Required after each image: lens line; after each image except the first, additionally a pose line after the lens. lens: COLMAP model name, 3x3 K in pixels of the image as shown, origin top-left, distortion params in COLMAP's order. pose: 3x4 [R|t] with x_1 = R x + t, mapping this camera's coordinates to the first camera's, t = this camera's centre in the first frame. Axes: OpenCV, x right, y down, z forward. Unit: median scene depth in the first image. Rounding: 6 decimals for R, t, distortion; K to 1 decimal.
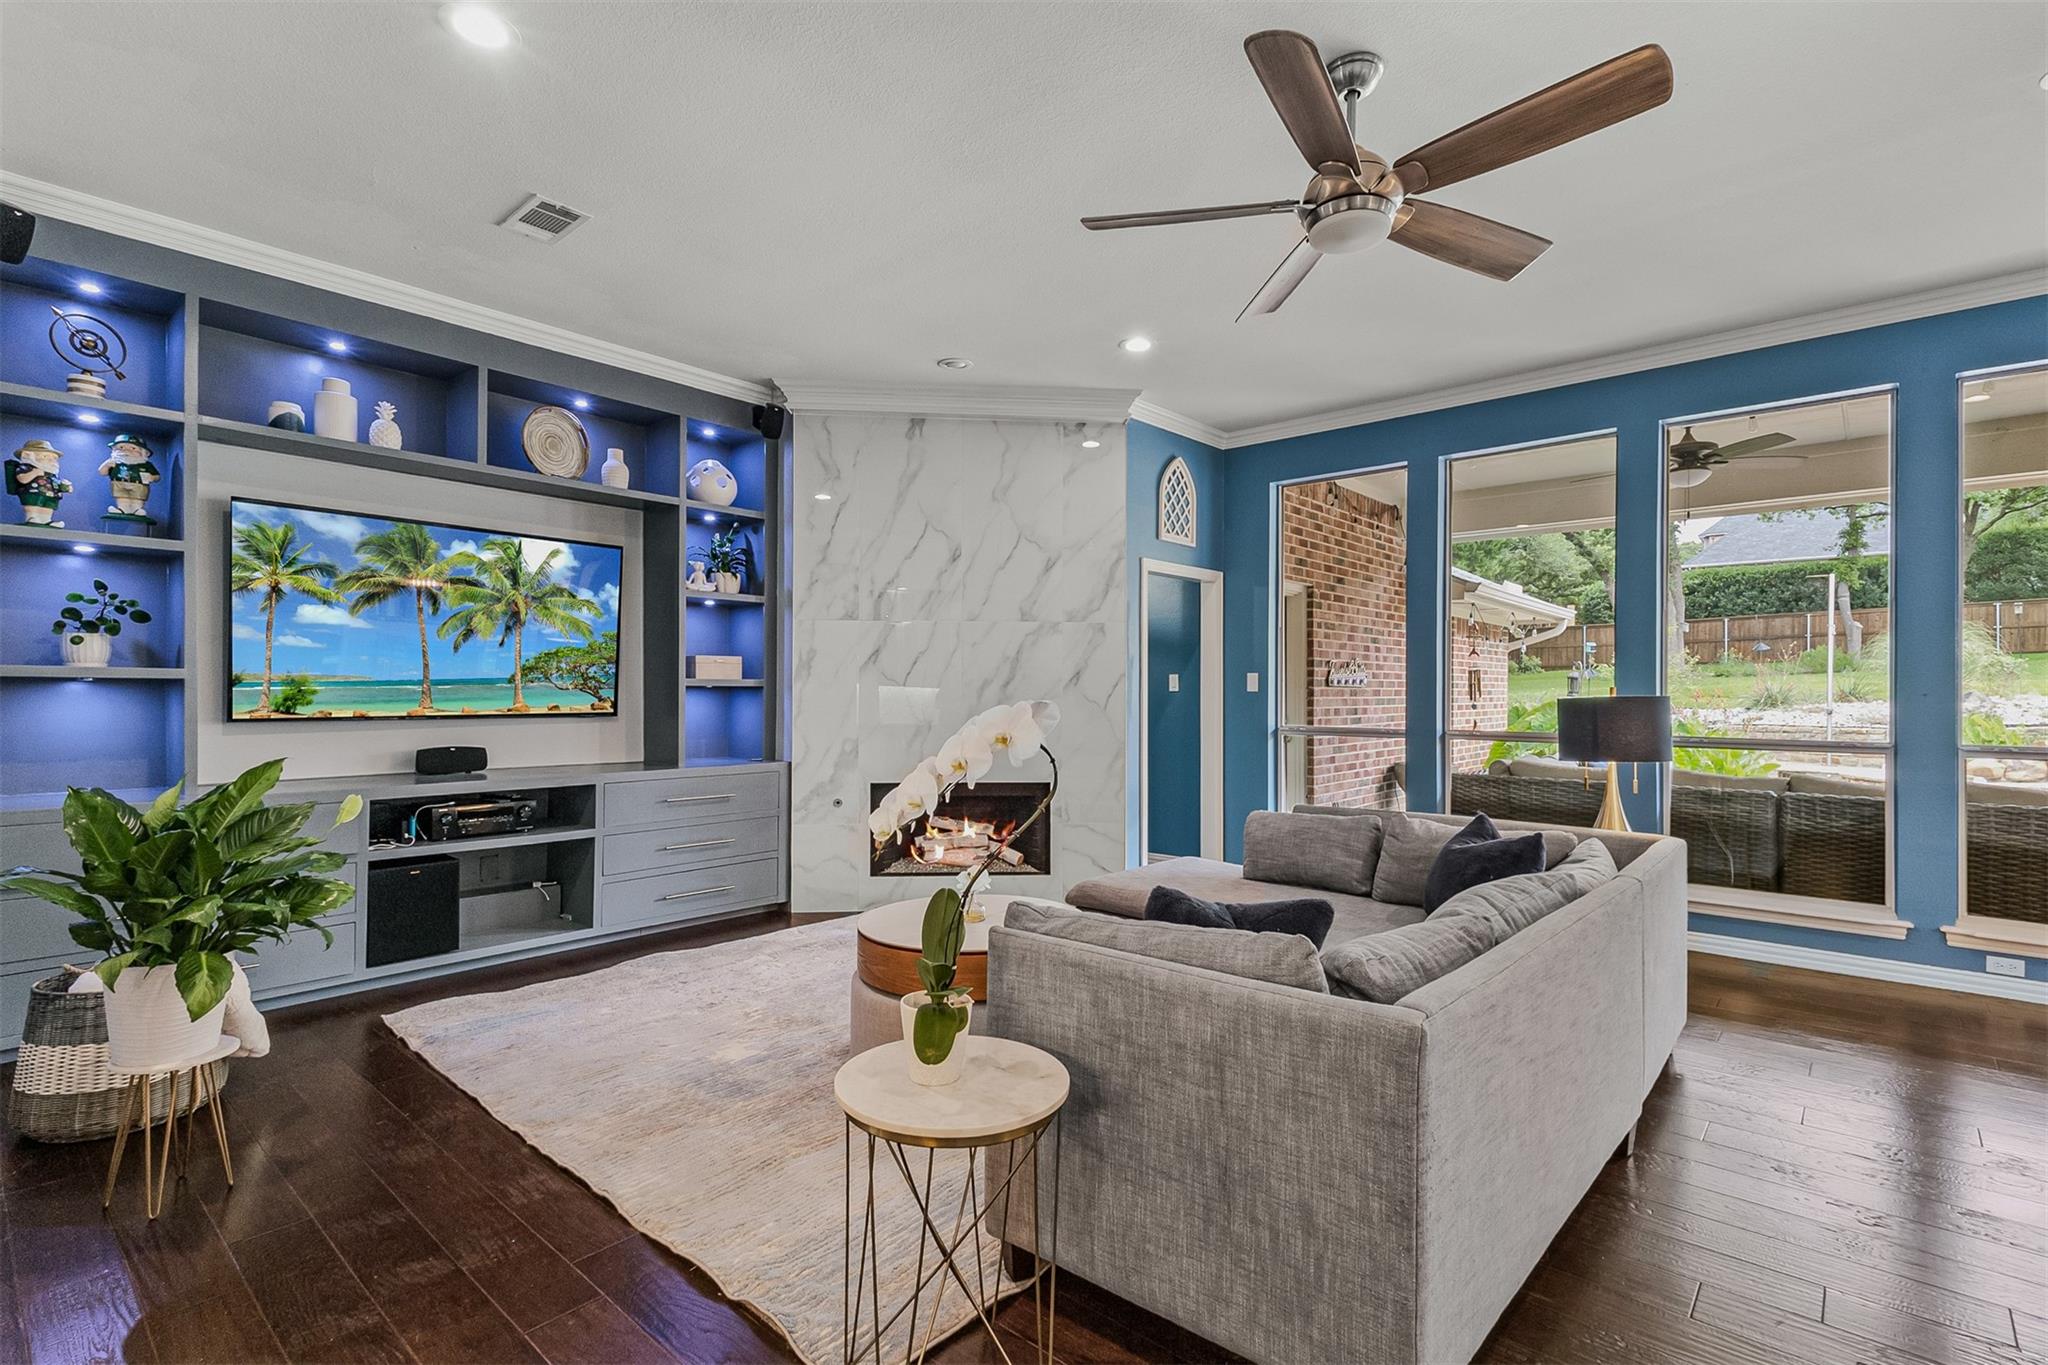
lens RADIAL K [[959.2, 0, 1029.1], [0, 959.2, 684.2], [0, 0, 1]] dist [0.004950, 0.000285]
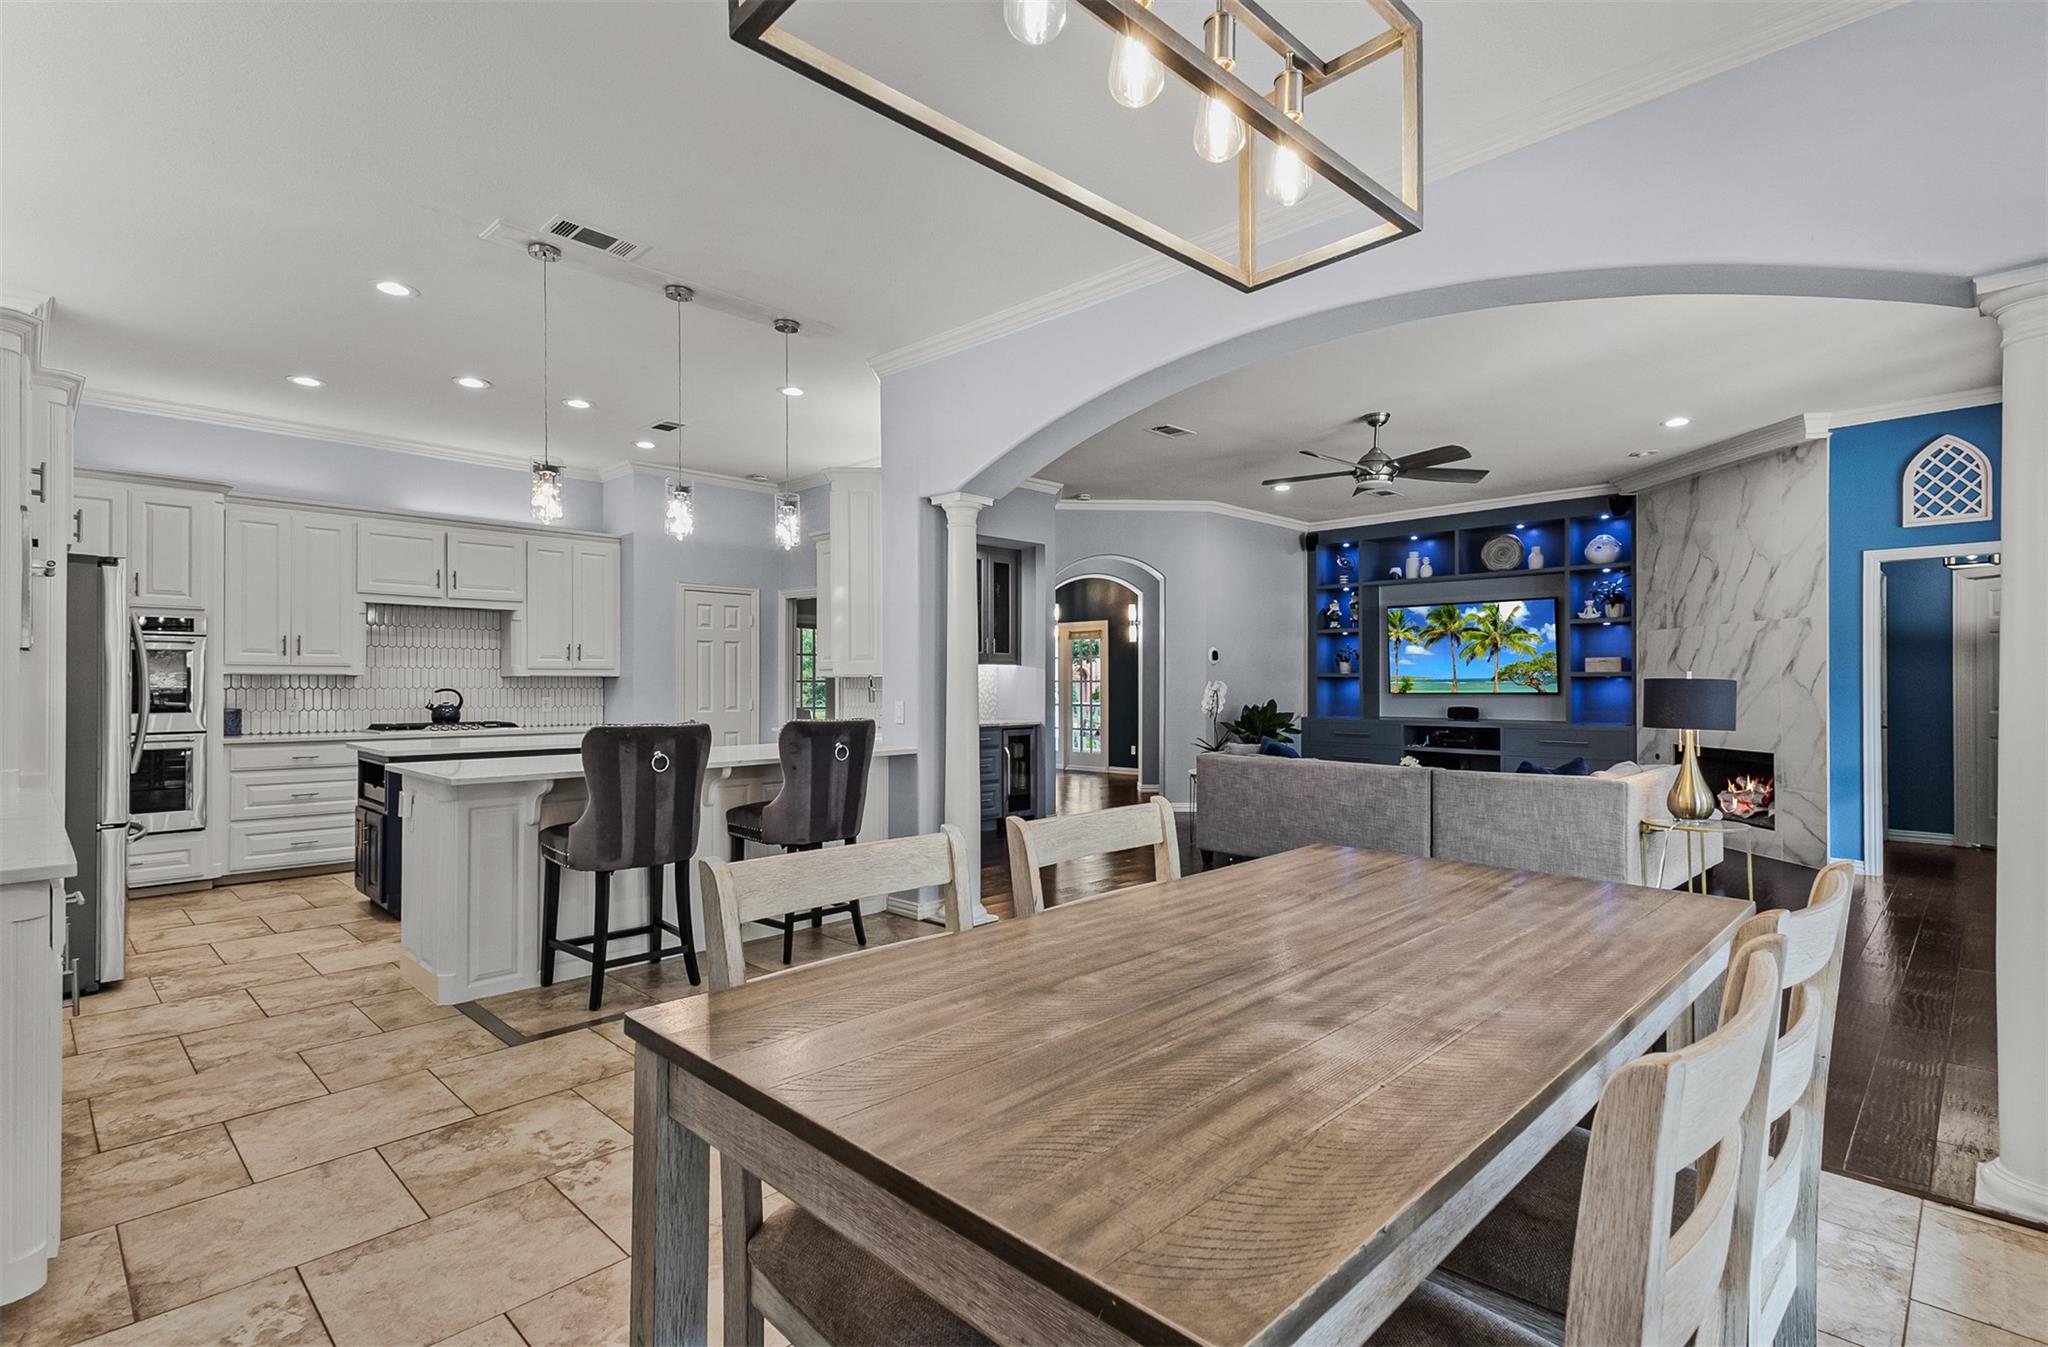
lens RADIAL K [[959.2, 0, 1030.6], [0, 959.2, 675.2], [0, 0, 1]] dist [0.004950, 0.000285]
pose [[-0.082979, -0.011930, -0.996480, 1.391526], [0.002939, 0.999921, -0.012216, 0.017219], [0.996547, -0.003942, -0.082937, 0.187061]]
